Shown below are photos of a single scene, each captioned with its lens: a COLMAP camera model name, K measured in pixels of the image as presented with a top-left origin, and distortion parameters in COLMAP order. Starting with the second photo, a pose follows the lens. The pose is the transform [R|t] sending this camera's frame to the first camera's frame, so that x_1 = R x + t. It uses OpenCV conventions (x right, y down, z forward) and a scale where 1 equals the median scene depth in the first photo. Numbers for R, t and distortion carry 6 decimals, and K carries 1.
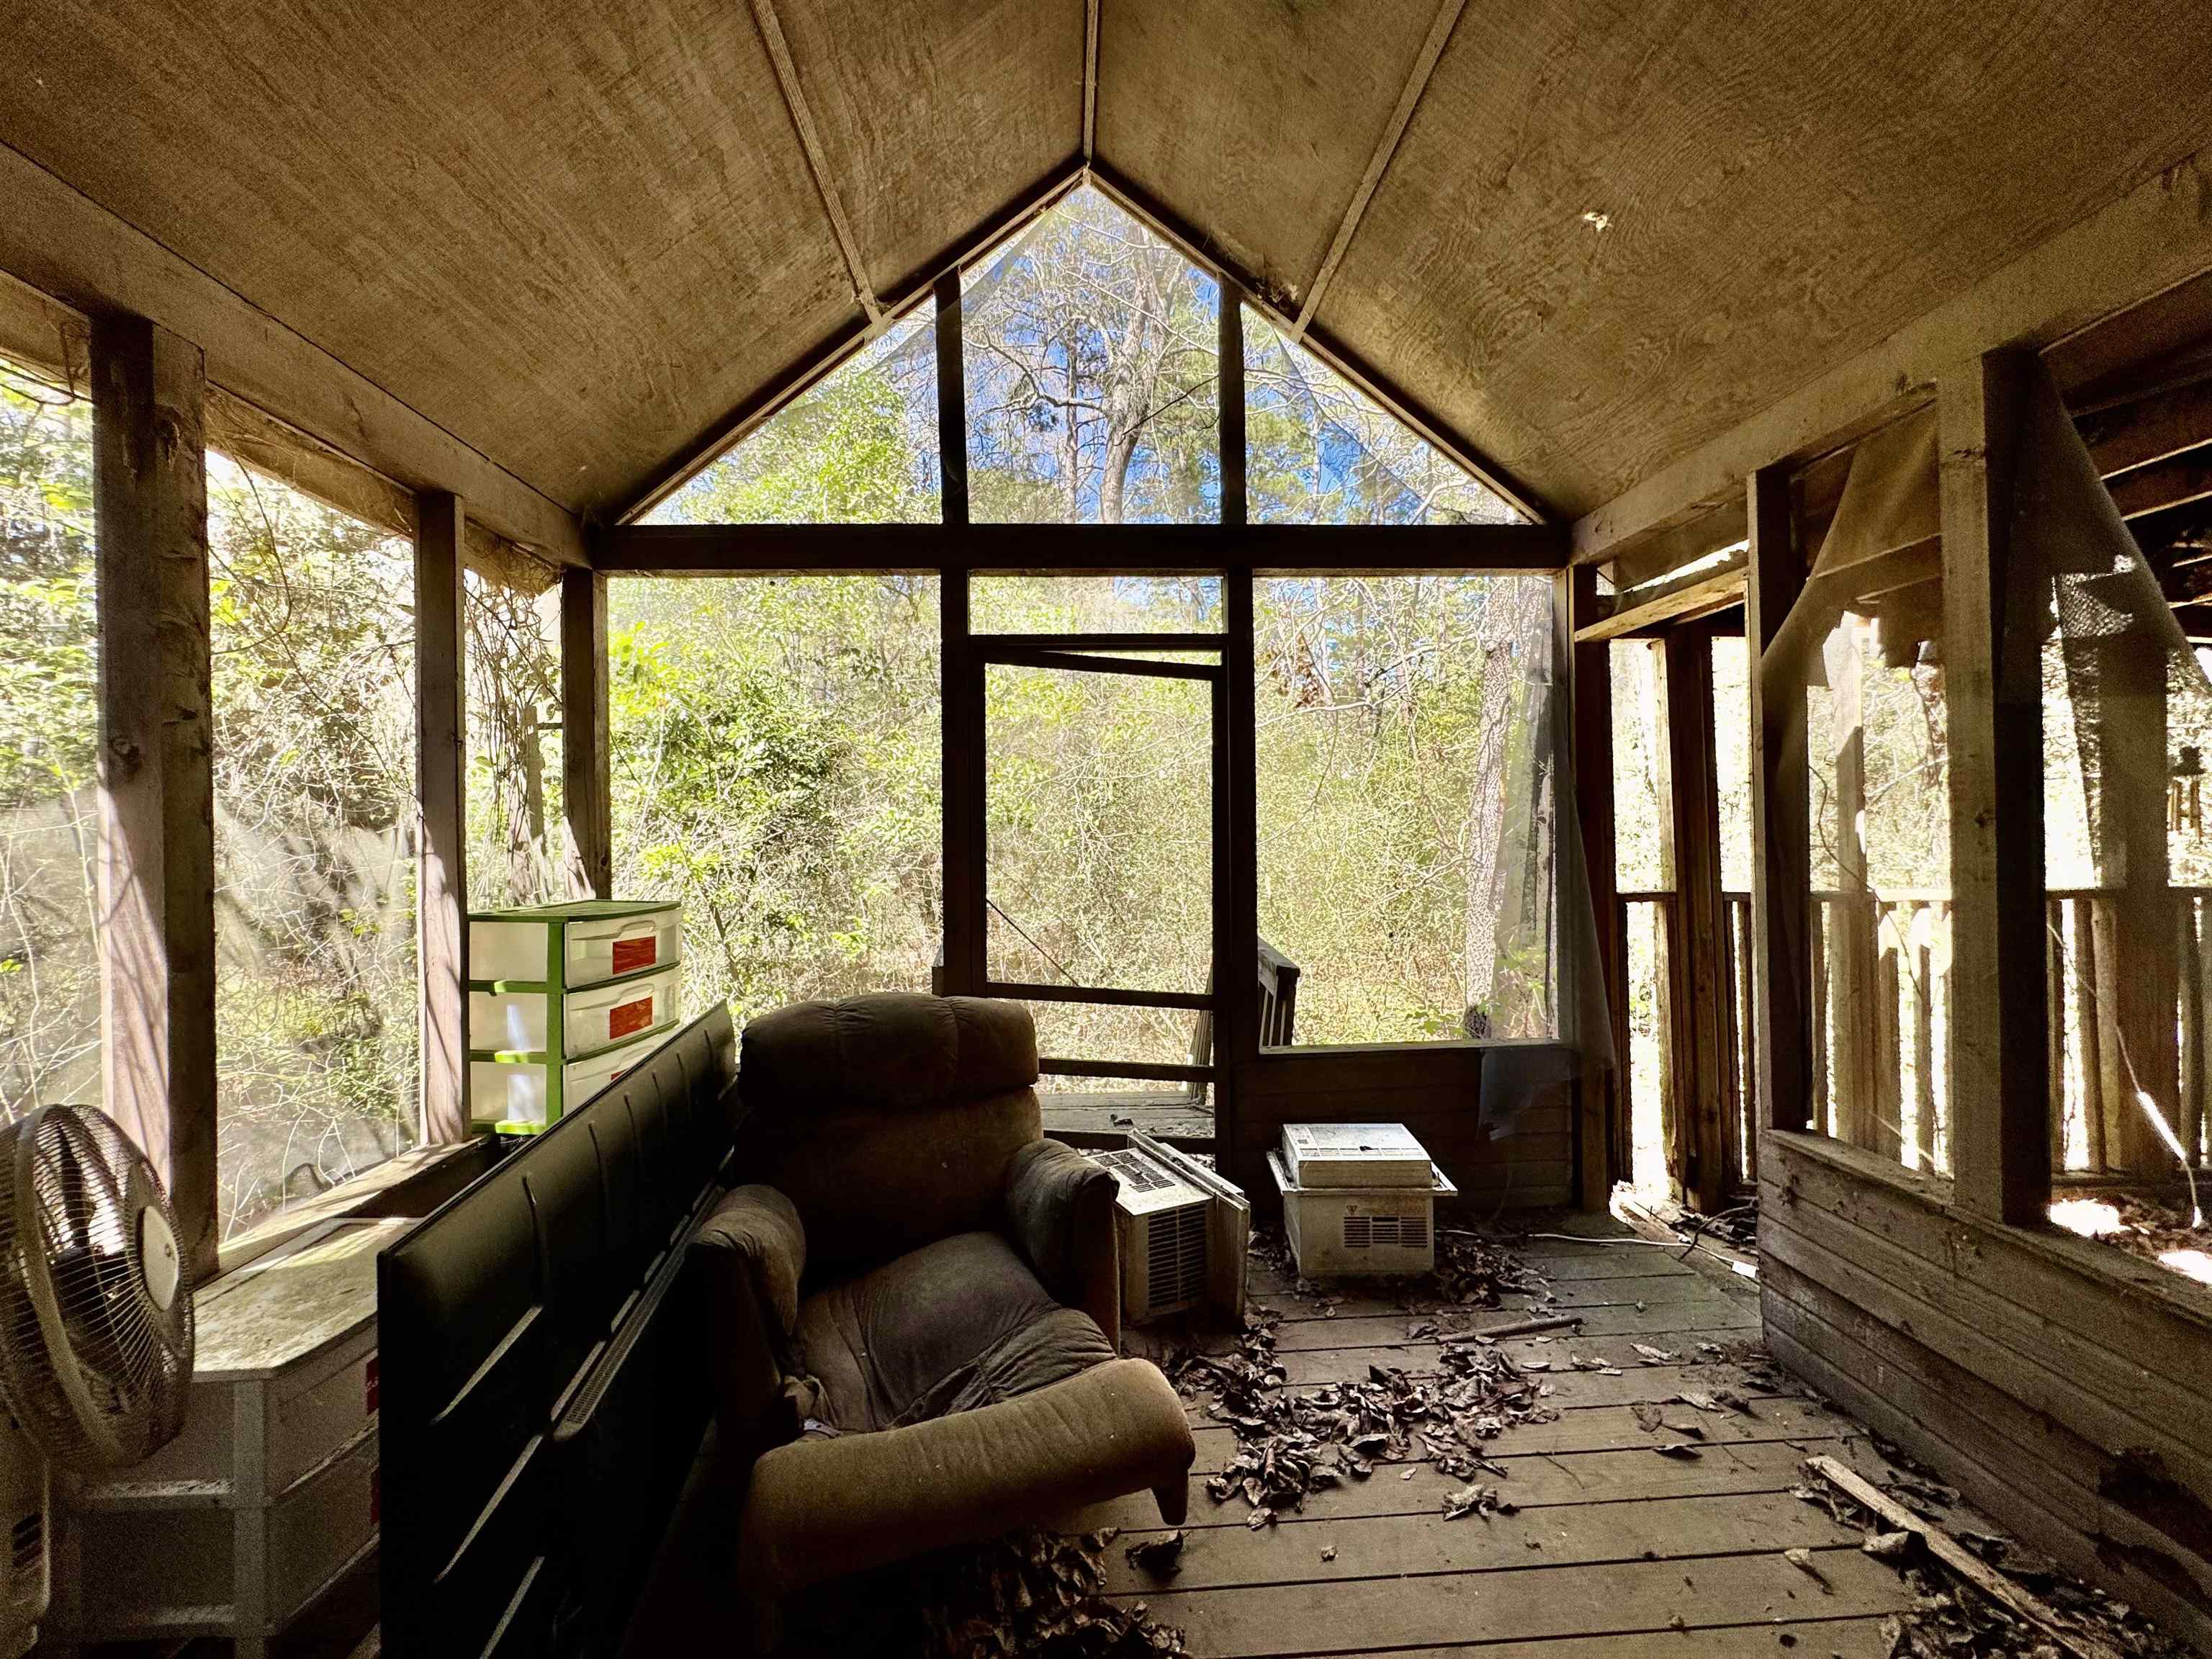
lens RADIAL K [[884.8, 0, 1103.7], [0, 884.8, 825.5], [0, 0, 1]] dist [-0.005902, 0.000533]
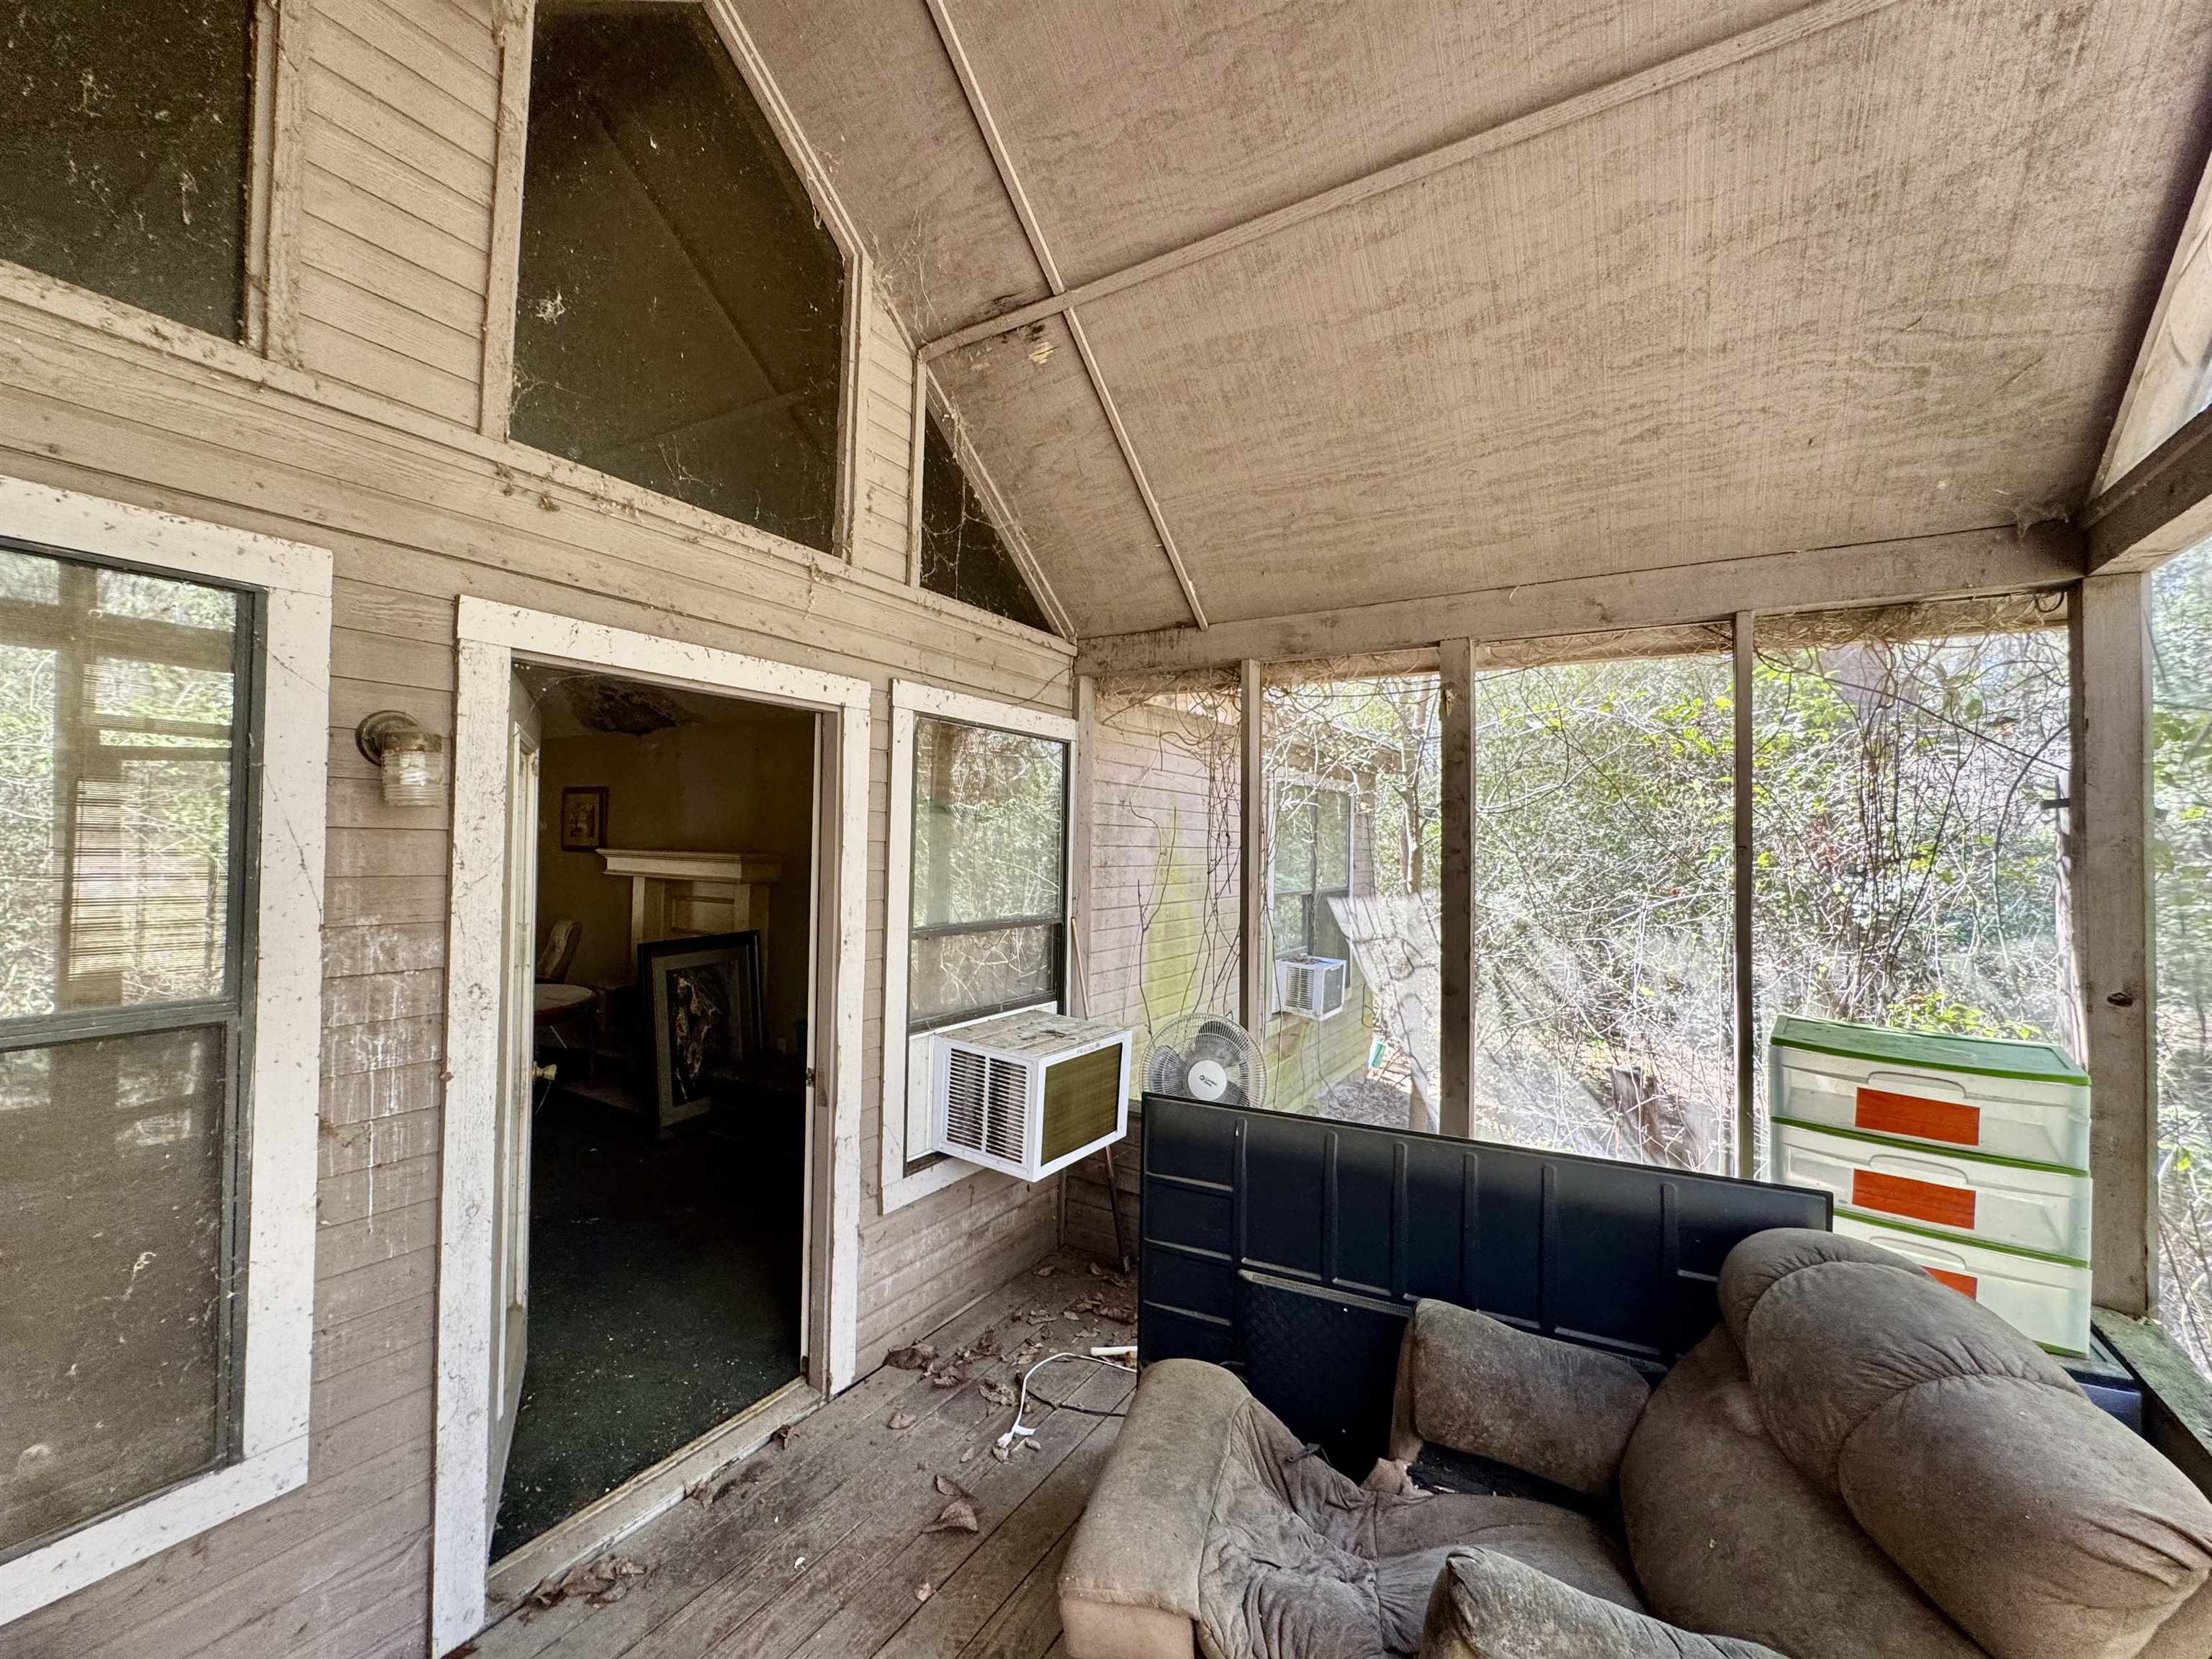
lens RADIAL K [[884.8, 0, 1103.8], [0, 884.8, 829.3], [0, 0, 1]] dist [-0.005902, 0.000533]
pose [[-0.575830, -0.008517, -0.817525, 0.638958], [-0.002041, 0.999958, -0.008980, -0.120917], [0.817567, -0.003502, -0.575823, 1.126195]]
